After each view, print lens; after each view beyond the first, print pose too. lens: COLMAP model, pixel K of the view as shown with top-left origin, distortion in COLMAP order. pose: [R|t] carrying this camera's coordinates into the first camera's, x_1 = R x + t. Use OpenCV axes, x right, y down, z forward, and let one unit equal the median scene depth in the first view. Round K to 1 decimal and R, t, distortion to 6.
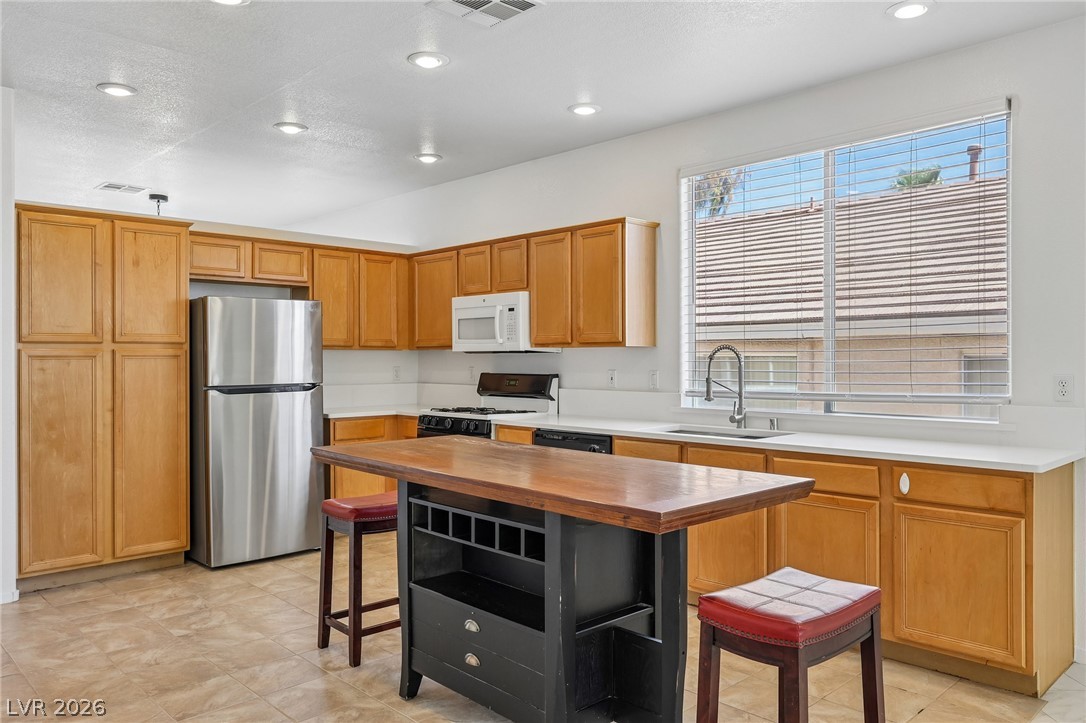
lens RADIAL K [[791.1, 0, 542.3], [0, 791.1, 350.8], [0, 0, 1]] dist [0.000400, 0.001029]
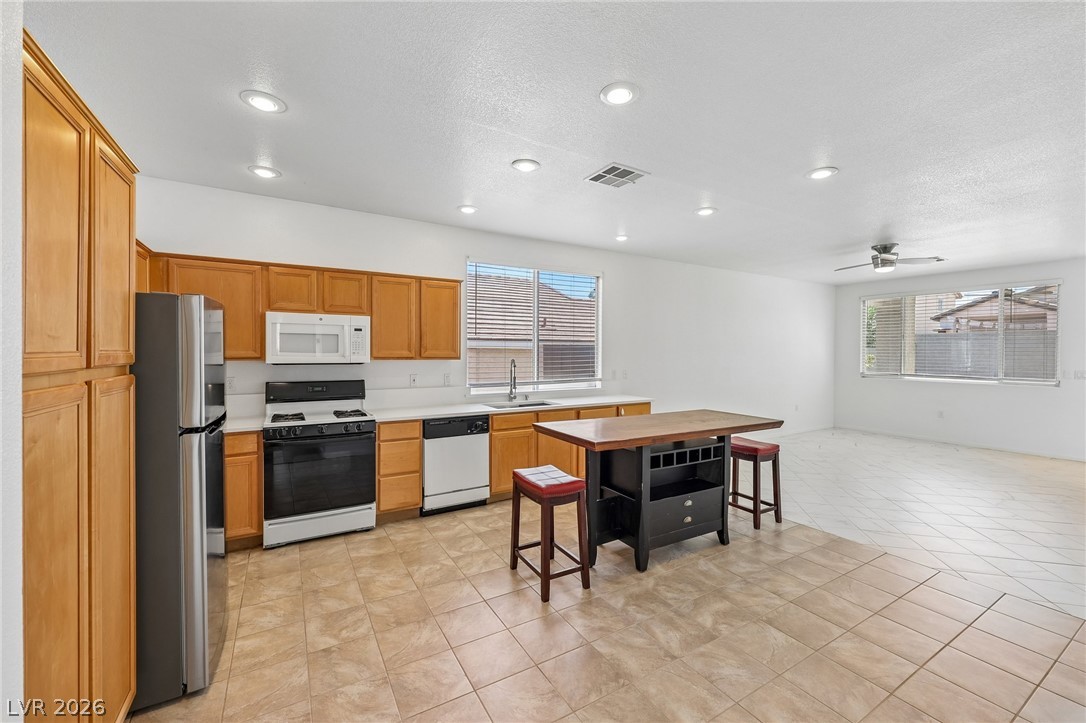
lens RADIAL K [[439.1, 0, 544.3], [0, 439.1, 354.2], [0, 0, 1]] dist [0.000190, 0.000125]
pose [[0.223217, -0.004104, 0.974760, -0.810104], [-0.011871, 0.999906, 0.006928, -0.027775], [-0.974696, -0.013118, 0.223148, 0.702123]]
